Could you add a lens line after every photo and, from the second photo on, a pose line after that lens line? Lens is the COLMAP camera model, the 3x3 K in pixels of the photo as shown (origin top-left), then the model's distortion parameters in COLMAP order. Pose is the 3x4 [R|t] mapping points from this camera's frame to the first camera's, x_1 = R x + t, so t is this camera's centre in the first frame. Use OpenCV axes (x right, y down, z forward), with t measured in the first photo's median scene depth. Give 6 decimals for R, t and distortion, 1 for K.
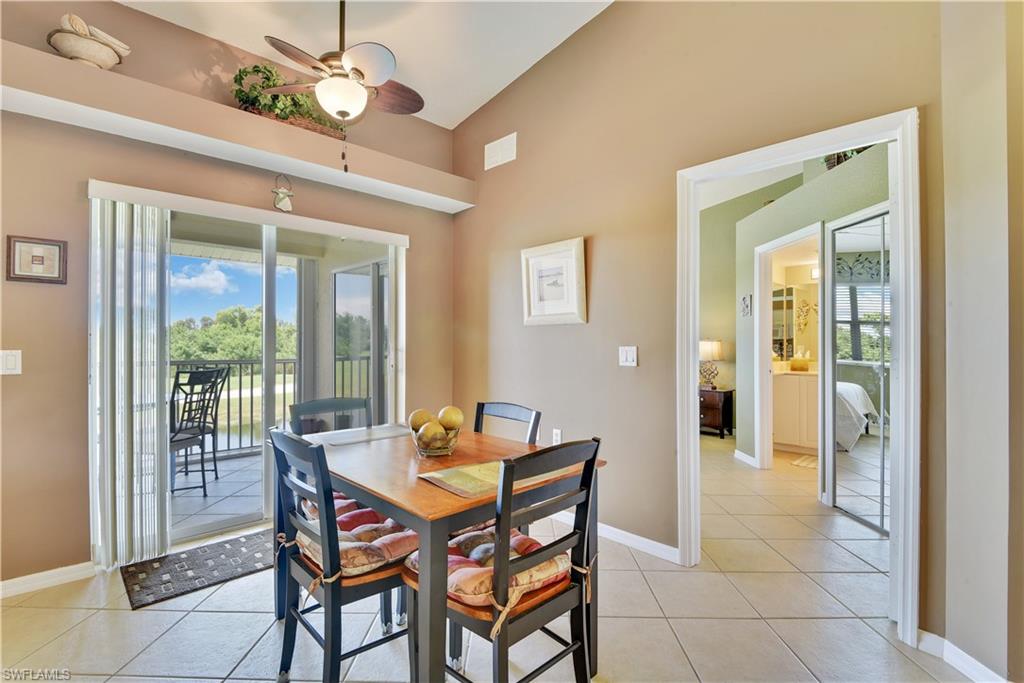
lens RADIAL K [[477.8, 0, 512.0], [0, 477.8, 341.5], [0, 0, 1]] dist [-0.017105, 0.000358]
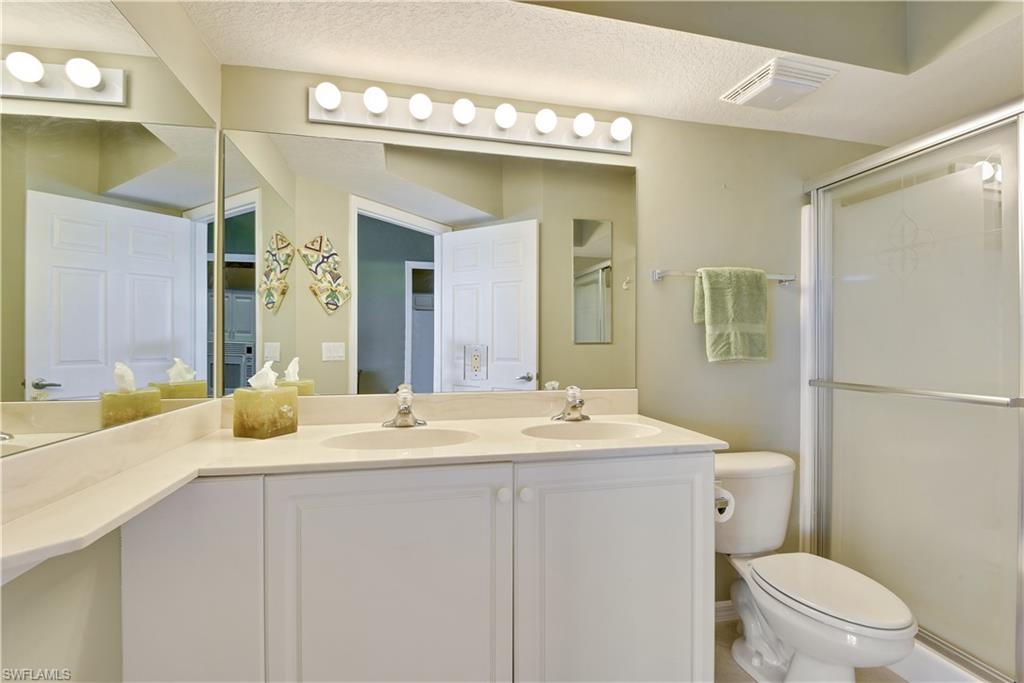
lens RADIAL K [[477.8, 0, 512.0], [0, 477.8, 341.5], [0, 0, 1]] dist [-0.017105, 0.000358]
pose [[0.523624, 0.006485, 0.851925, 0.425946], [-0.000851, 0.999975, -0.007089, 0.010135], [-0.851949, 0.002987, 0.523617, 0.705462]]
